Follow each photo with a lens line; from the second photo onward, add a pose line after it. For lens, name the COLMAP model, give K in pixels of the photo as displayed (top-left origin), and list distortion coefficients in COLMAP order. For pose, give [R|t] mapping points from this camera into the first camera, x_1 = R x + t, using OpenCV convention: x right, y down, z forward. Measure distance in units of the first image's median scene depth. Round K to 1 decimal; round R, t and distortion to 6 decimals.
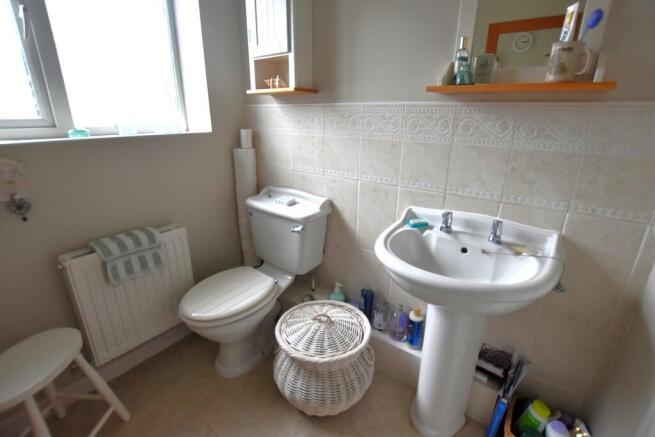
lens RADIAL K [[301.2, 0, 327.0], [0, 301.2, 219.9], [0, 0, 1]] dist [-0.024814, 0.000605]
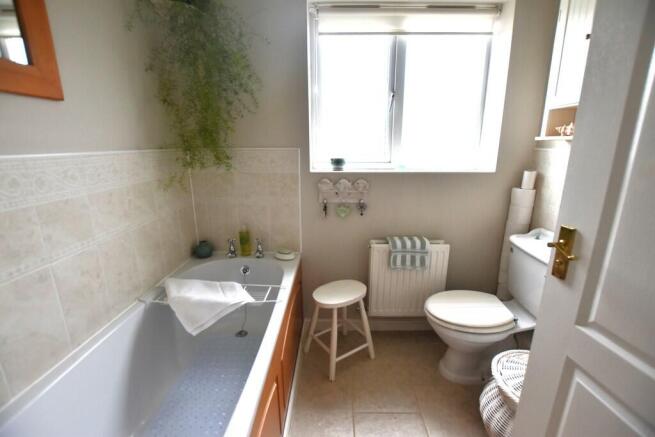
lens RADIAL K [[301.2, 0, 327.0], [0, 301.2, 219.9], [0, 0, 1]] dist [-0.024814, 0.000605]
pose [[0.569038, 0.192074, -0.799565, 0.227591], [-0.262112, 0.963986, 0.045030, 0.002619], [0.779418, 0.183952, 0.598890, -0.178947]]
